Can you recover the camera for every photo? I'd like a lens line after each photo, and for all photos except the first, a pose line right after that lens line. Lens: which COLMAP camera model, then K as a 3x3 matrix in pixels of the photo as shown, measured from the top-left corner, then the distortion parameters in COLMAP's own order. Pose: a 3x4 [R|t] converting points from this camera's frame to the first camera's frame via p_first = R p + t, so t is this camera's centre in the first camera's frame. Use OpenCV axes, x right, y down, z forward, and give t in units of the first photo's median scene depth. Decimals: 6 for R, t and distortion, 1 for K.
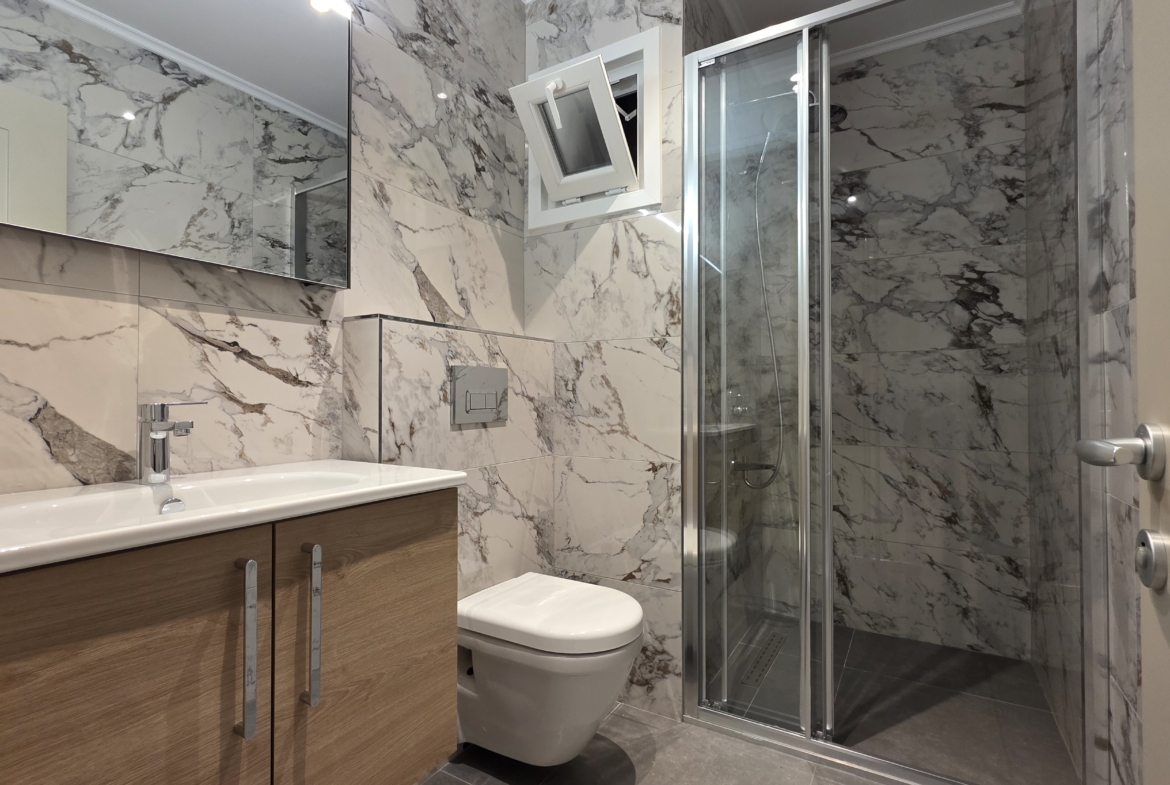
lens RADIAL K [[560.4, 0, 578.6], [0, 560.4, 386.6], [0, 0, 1]] dist [0.002965, -0.000905]
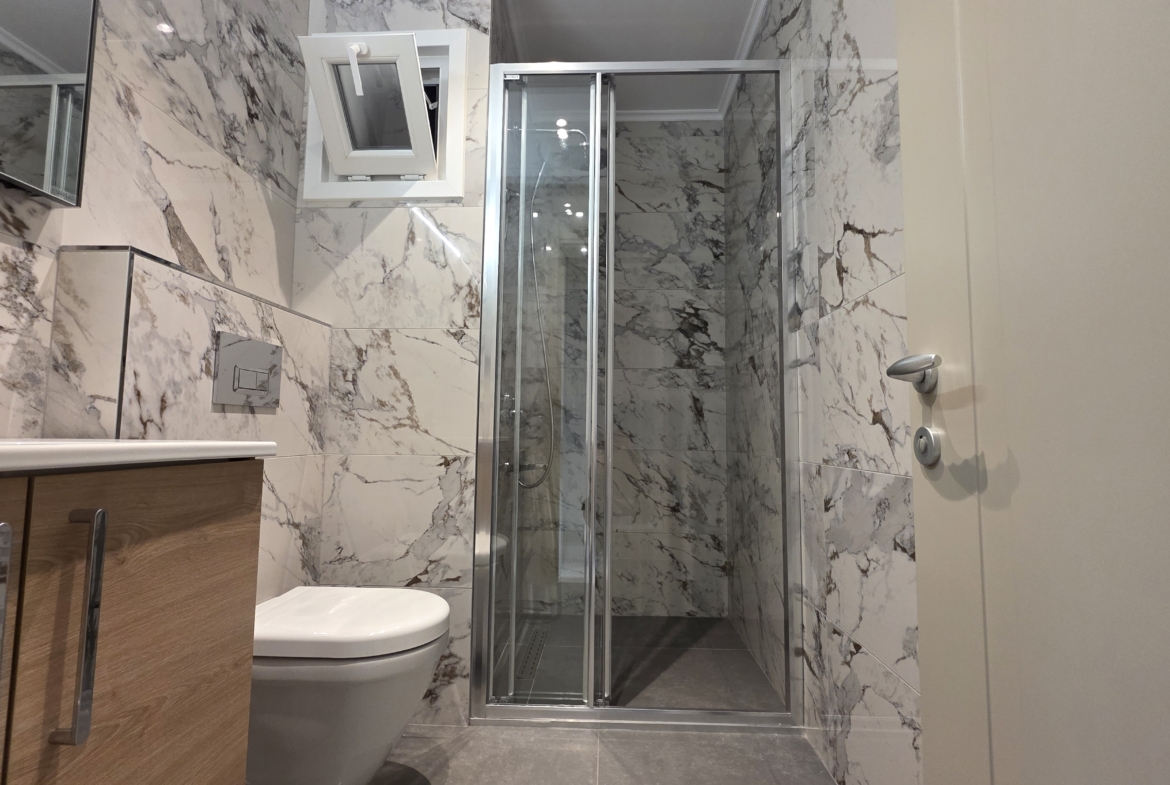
lens RADIAL K [[560.4, 0, 578.6], [0, 560.4, 386.6], [0, 0, 1]] dist [0.002965, -0.000905]
pose [[0.877054, 0.051020, 0.477675, -0.131012], [-0.020209, 0.997383, -0.069424, 0.075818], [-0.479966, 0.051235, 0.875790, 0.035304]]
